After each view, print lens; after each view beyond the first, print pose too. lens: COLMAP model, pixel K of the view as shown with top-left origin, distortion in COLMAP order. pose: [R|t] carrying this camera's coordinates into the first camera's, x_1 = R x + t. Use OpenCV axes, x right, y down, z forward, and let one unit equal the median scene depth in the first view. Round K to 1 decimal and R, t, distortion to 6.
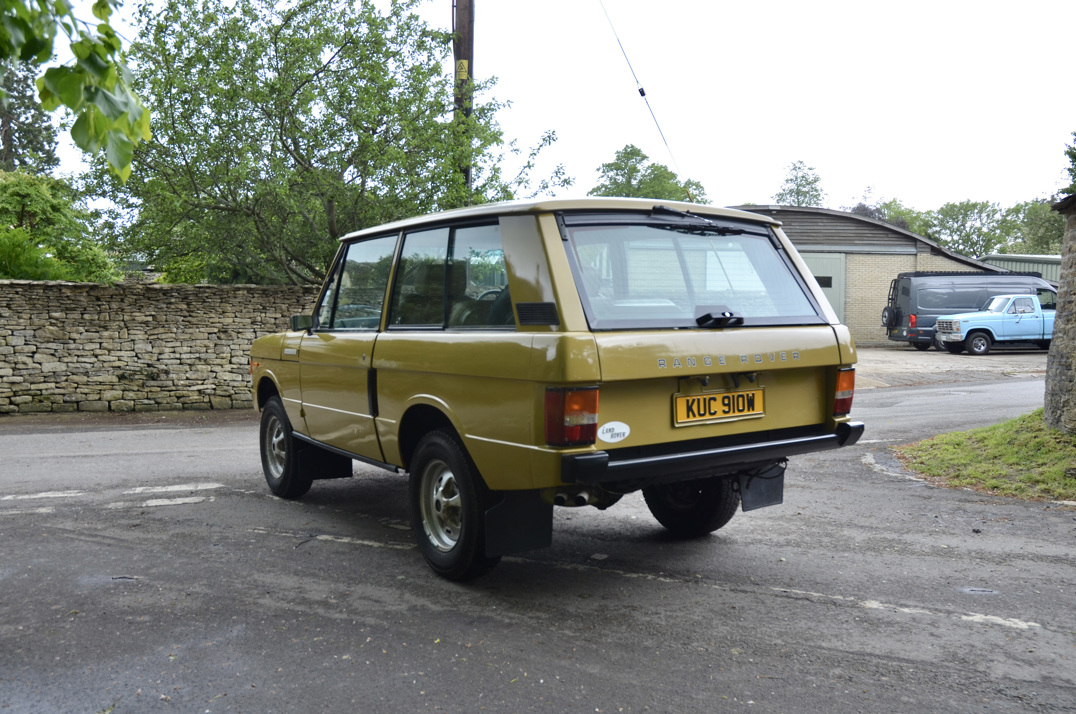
lens RADIAL K [[876.5, 0, 536.3], [0, 876.5, 357.6], [0, 0, 1]] dist [-0.120481, 0.111292]
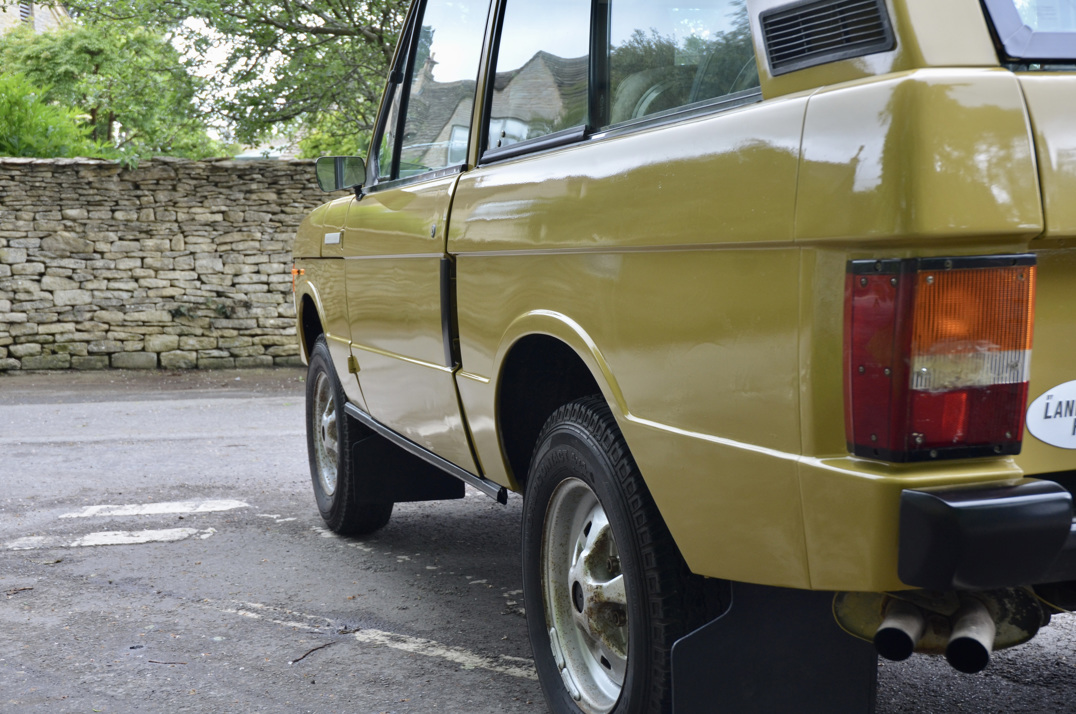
lens RADIAL K [[1298.0, 0, 562.8], [0, 1298.0, 356.0], [0, 0, 1]] dist [0.000426, 0.072381]
pose [[0.971685, 0.003594, -0.236251, 0.006377], [0.007325, 0.998945, 0.045324, 0.013488], [0.236165, -0.045771, 0.970634, 0.163134]]
